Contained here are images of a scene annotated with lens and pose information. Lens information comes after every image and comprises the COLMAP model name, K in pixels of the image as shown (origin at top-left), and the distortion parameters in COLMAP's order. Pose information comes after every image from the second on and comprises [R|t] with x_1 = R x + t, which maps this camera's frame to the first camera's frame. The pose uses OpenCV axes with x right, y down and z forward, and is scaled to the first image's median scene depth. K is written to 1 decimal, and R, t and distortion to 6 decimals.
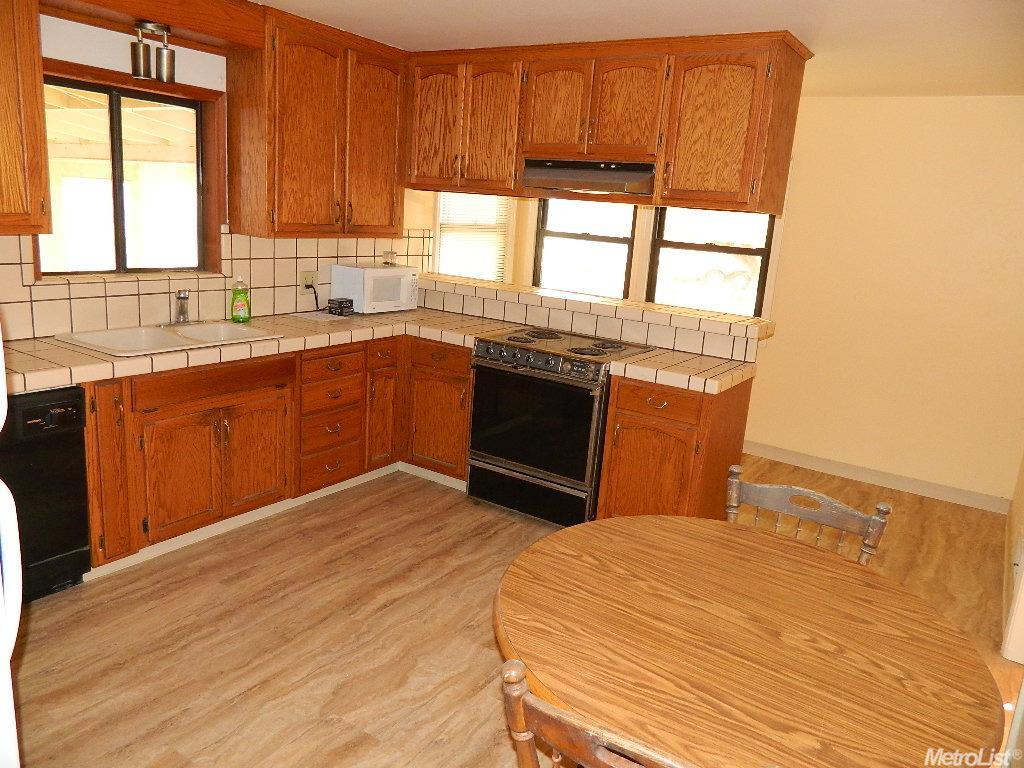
lens RADIAL K [[739.9, 0, 512.0], [0, 739.9, 384.0], [0, 0, 1]] dist [-0.020845, 0.003254]
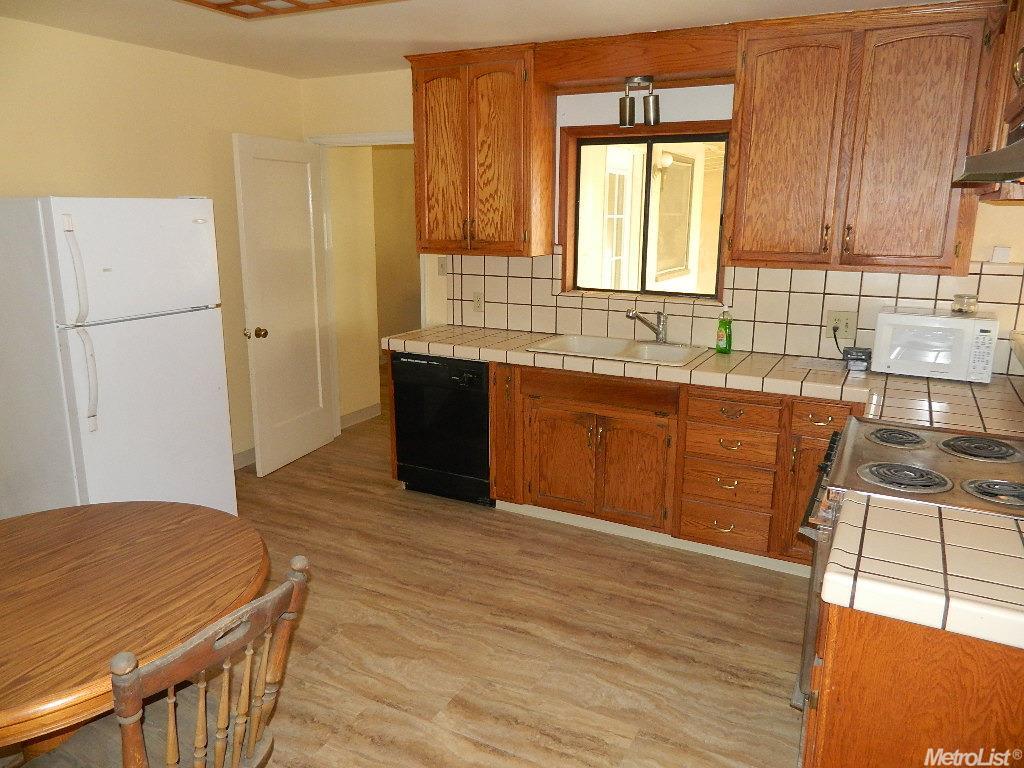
lens RADIAL K [[744.3, 0, 512.0], [0, 744.3, 384.0], [0, 0, 1]] dist [-0.001649, 0.002205]
pose [[0.103624, 0.160041, -0.981656, 0.689135], [-0.228969, 0.964299, 0.133042, -0.134005], [0.967902, 0.210982, 0.136570, 0.730418]]
